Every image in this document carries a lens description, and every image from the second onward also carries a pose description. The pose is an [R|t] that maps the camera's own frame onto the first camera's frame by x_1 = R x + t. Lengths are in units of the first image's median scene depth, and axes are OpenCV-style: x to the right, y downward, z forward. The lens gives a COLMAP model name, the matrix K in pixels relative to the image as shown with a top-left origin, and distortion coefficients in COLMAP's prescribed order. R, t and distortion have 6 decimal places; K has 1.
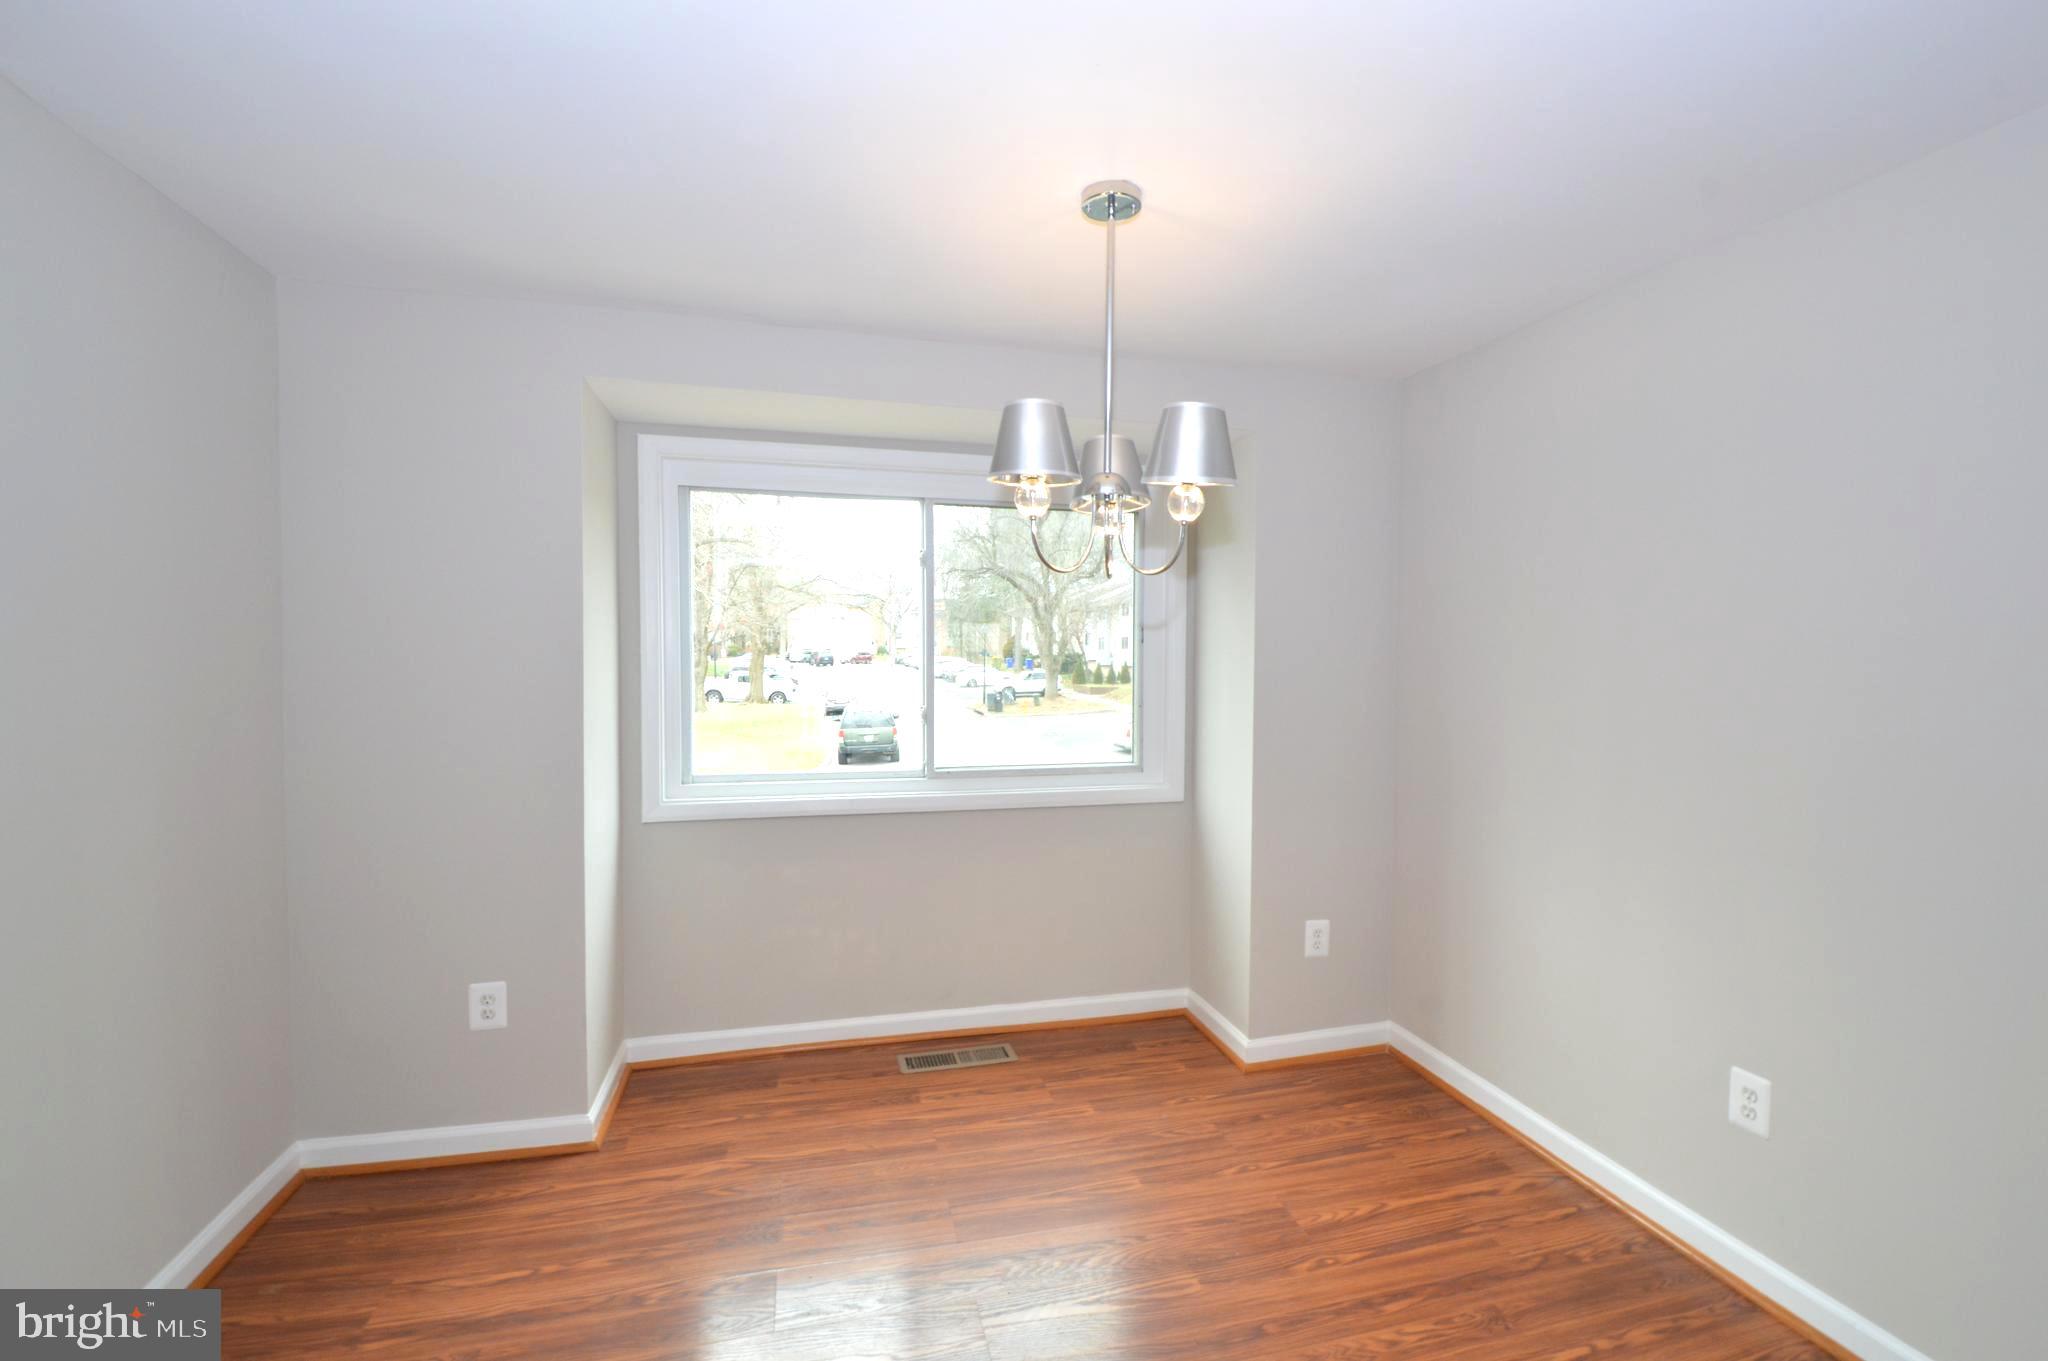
lens RADIAL K [[914.7, 0, 1024.0], [0, 914.7, 680.5], [0, 0, 1]] dist [0.002248, -0.016673]
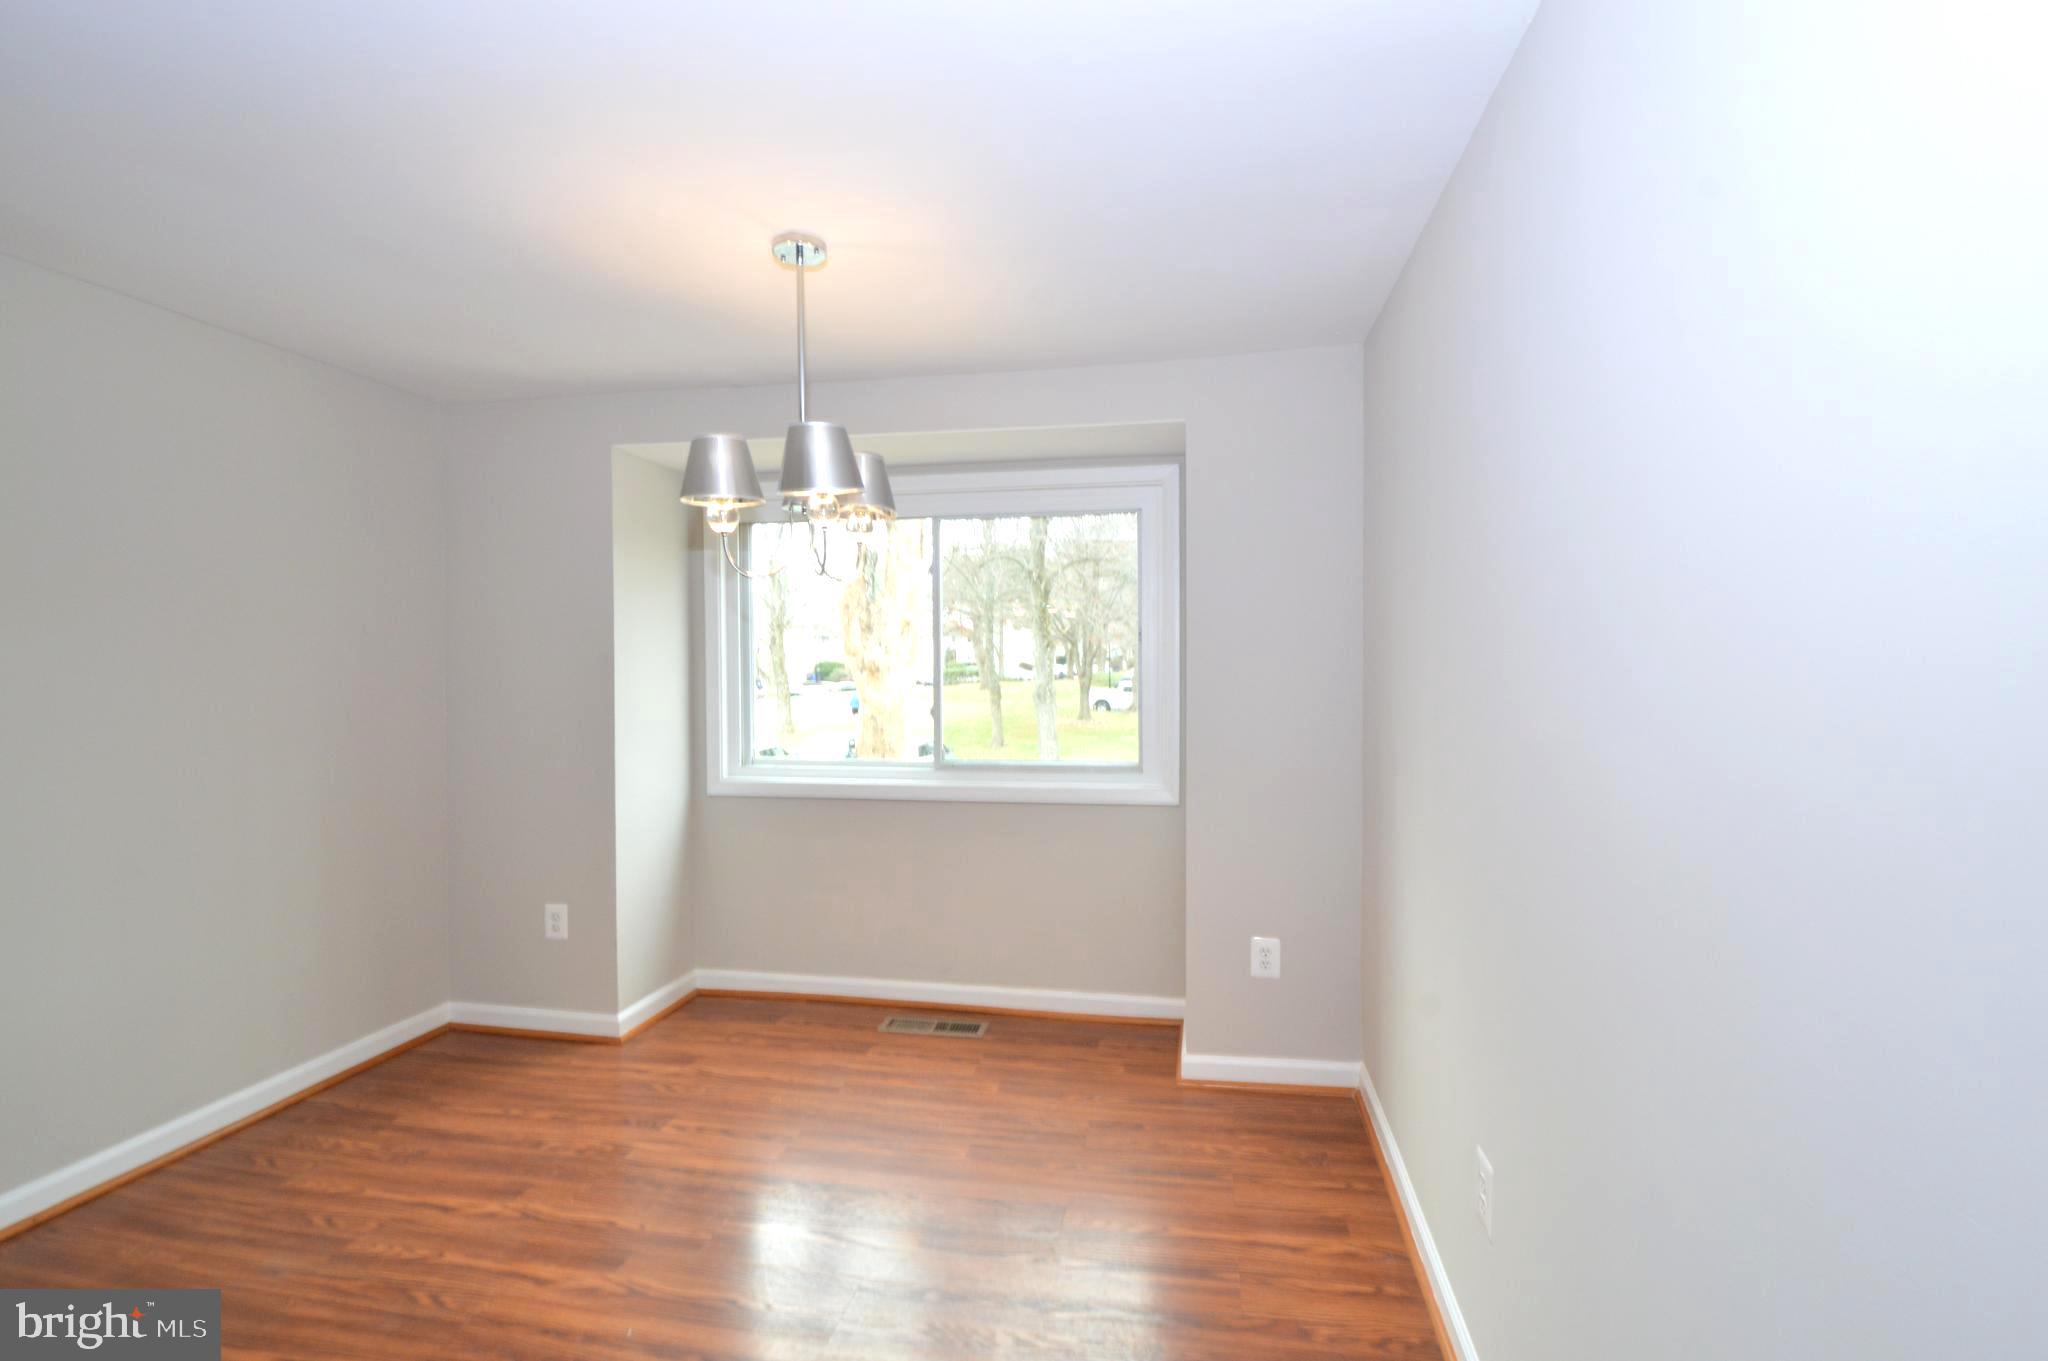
lens RADIAL K [[913.2, 0, 1051.2], [0, 913.2, 693.5], [0, 0, 1]] dist [0.006232, -0.016412]
pose [[0.909212, 0.004057, -0.416314, 0.585137], [-0.003484, 0.999992, 0.002137, 0.015064], [0.416319, -0.000493, 0.909218, 0.077343]]
